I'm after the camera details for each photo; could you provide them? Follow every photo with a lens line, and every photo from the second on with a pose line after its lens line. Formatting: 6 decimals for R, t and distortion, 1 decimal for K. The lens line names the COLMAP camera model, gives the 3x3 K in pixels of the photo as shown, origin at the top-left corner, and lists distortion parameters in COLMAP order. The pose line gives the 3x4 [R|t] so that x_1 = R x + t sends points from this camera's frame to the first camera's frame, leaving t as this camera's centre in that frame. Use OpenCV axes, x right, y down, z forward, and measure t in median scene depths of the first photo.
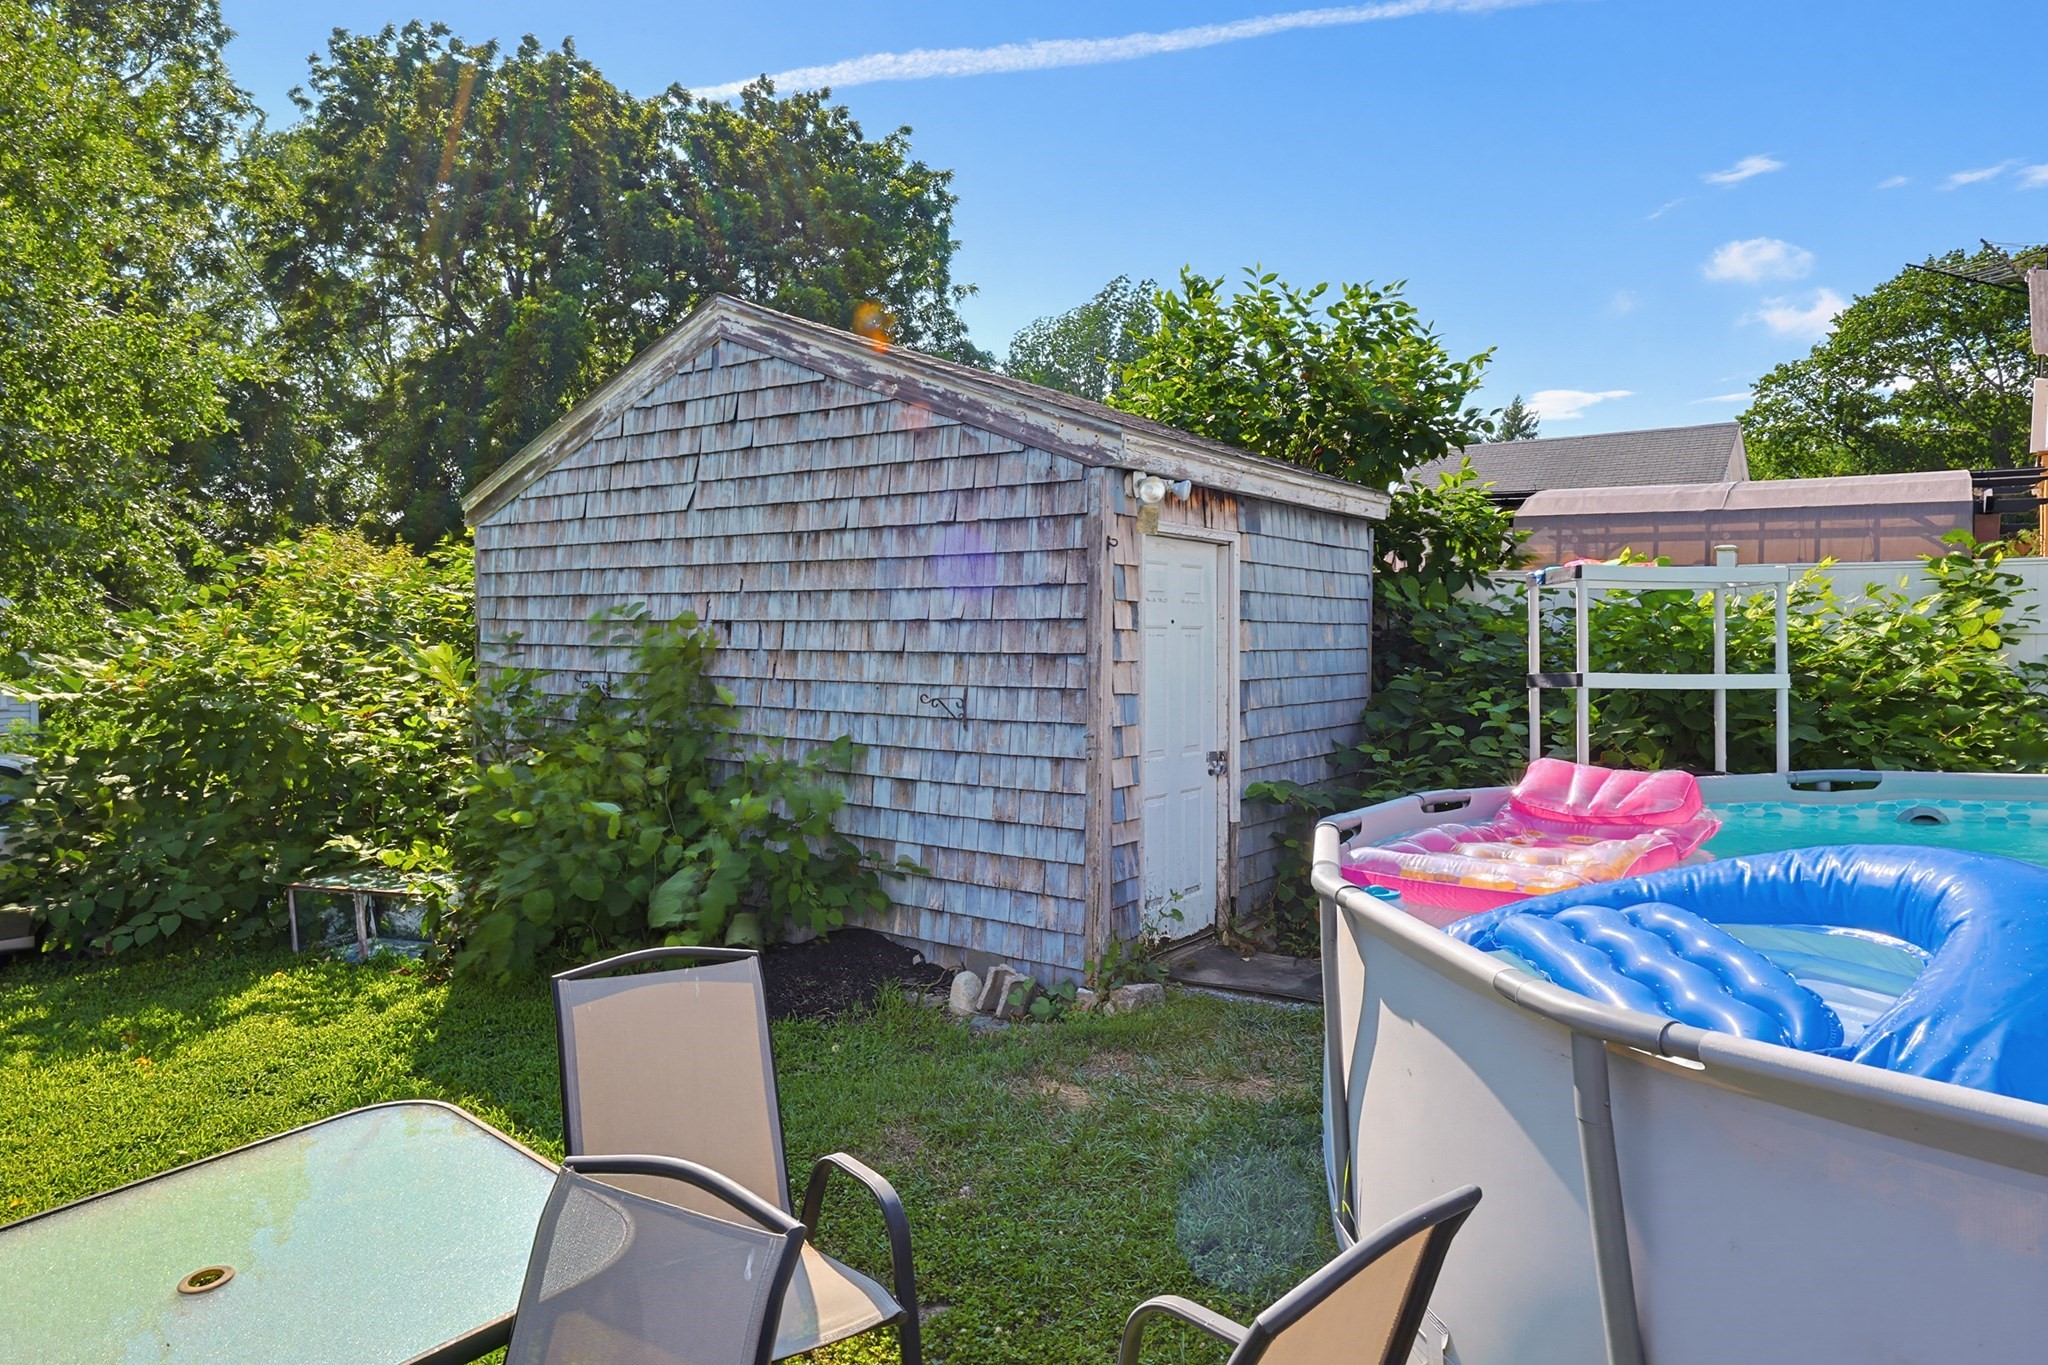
lens RADIAL K [[1254.1, 0, 1042.5], [0, 1254.1, 660.8], [0, 0, 1]] dist [-0.006468, -0.000526]
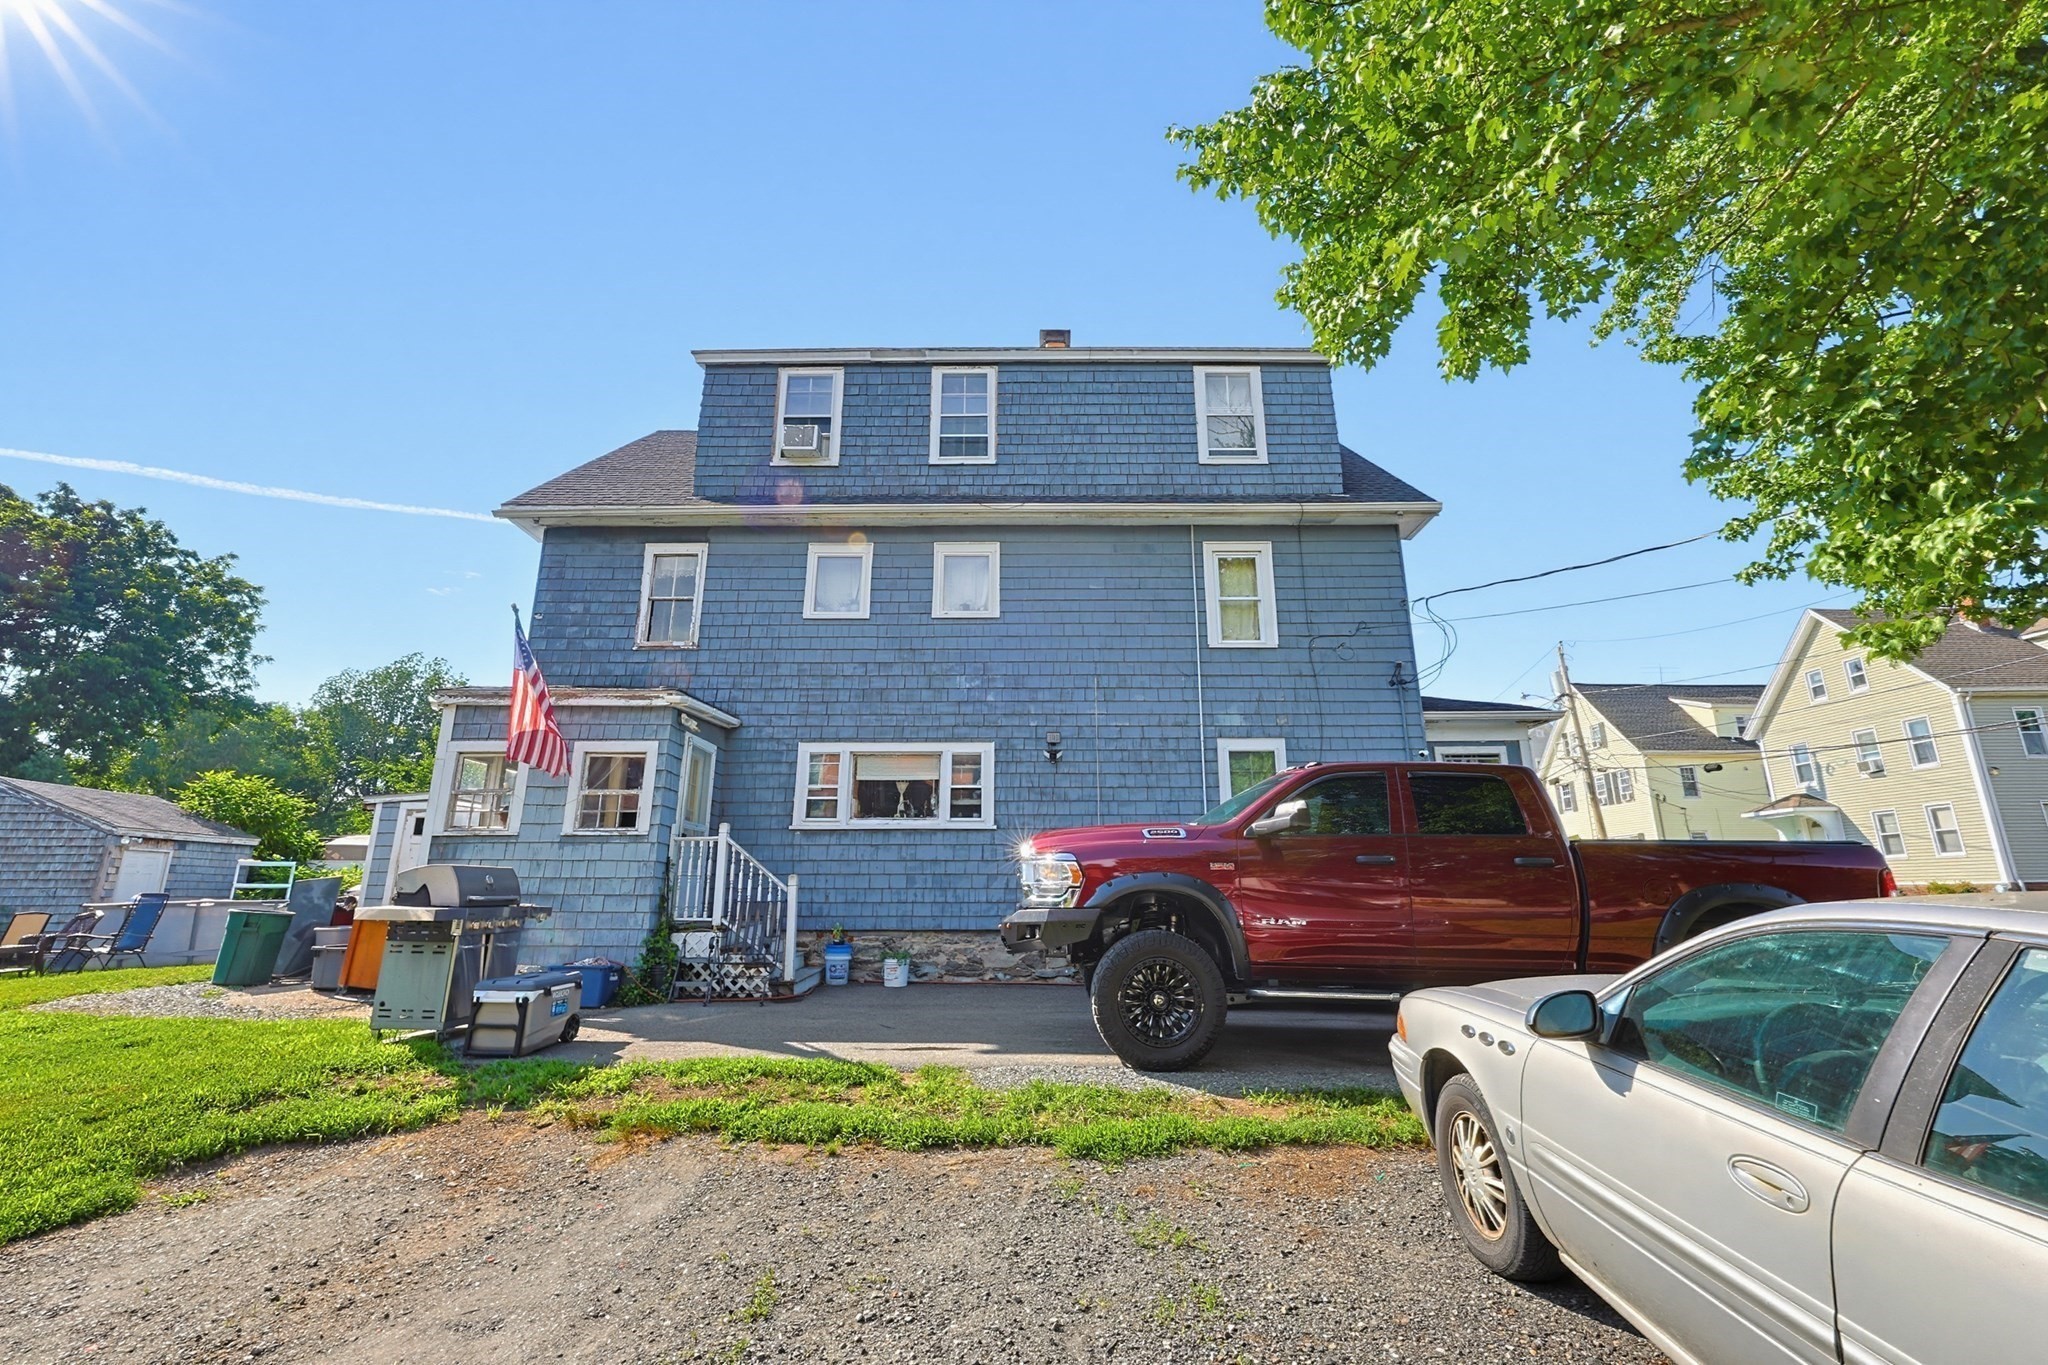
lens RADIAL K [[925.8, 0, 1129.8], [0, 925.8, 649.2], [0, 0, 1]] dist [-0.007556, -0.001622]
pose [[0.792702, 0.153478, 0.589973, 0.738962], [0.021869, 0.960006, -0.279123, 0.158116], [-0.609217, 0.234163, 0.757642, -3.121462]]
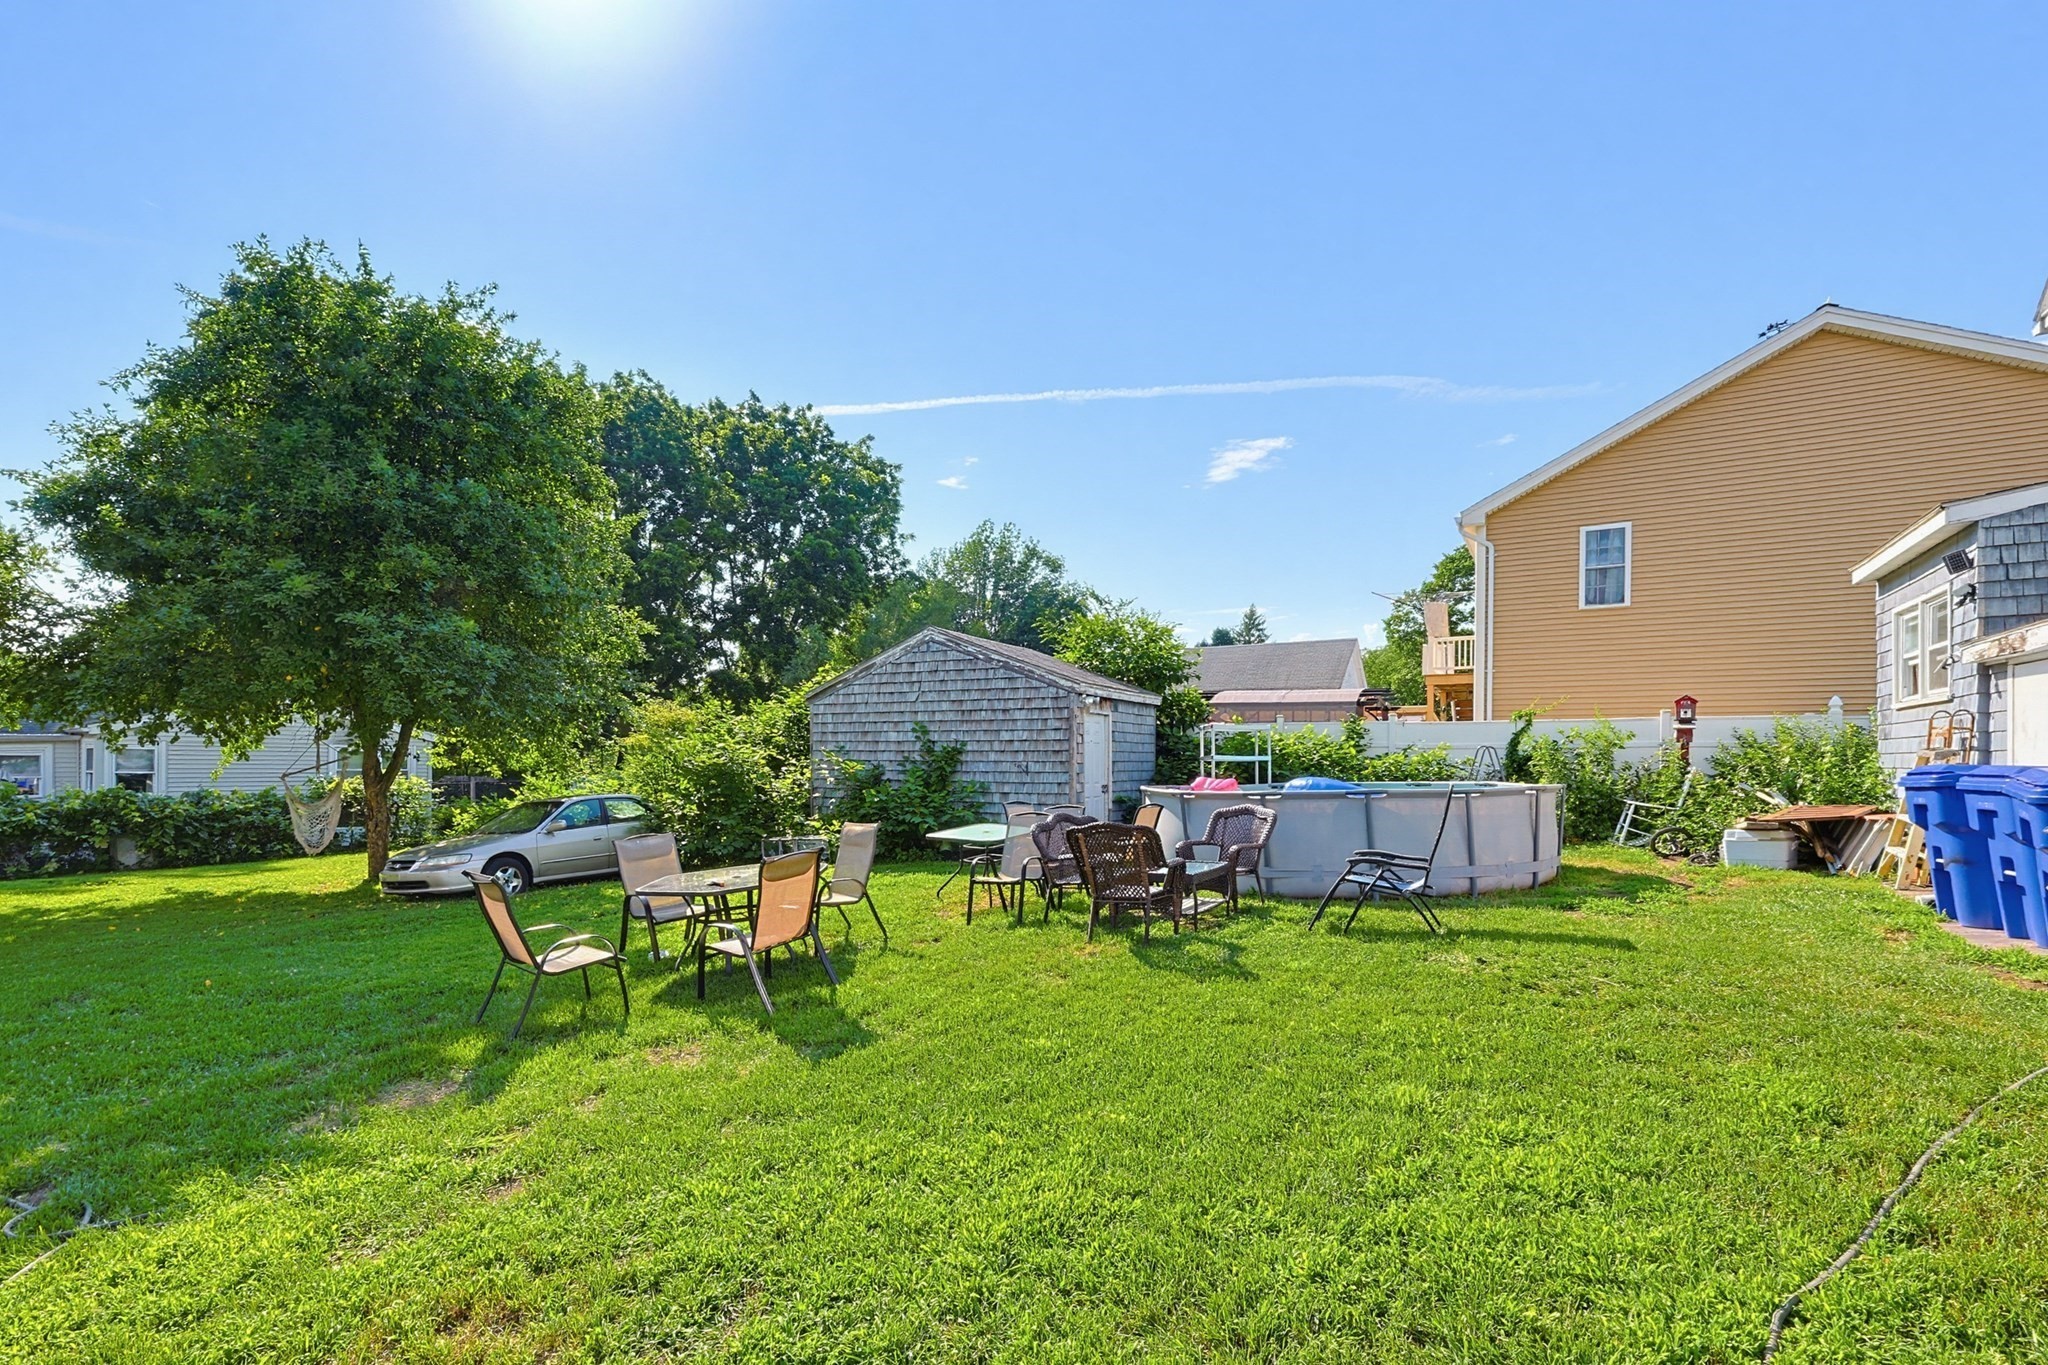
lens RADIAL K [[917.9, 0, 1041.6], [0, 917.9, 760.2], [0, 0, 1]] dist [0.010109, 0.001211]
pose [[0.992158, -0.000441, 0.124989, -0.284630], [0.003039, 0.999783, -0.020596, 0.058692], [-0.124952, 0.020814, 0.991944, -1.156012]]
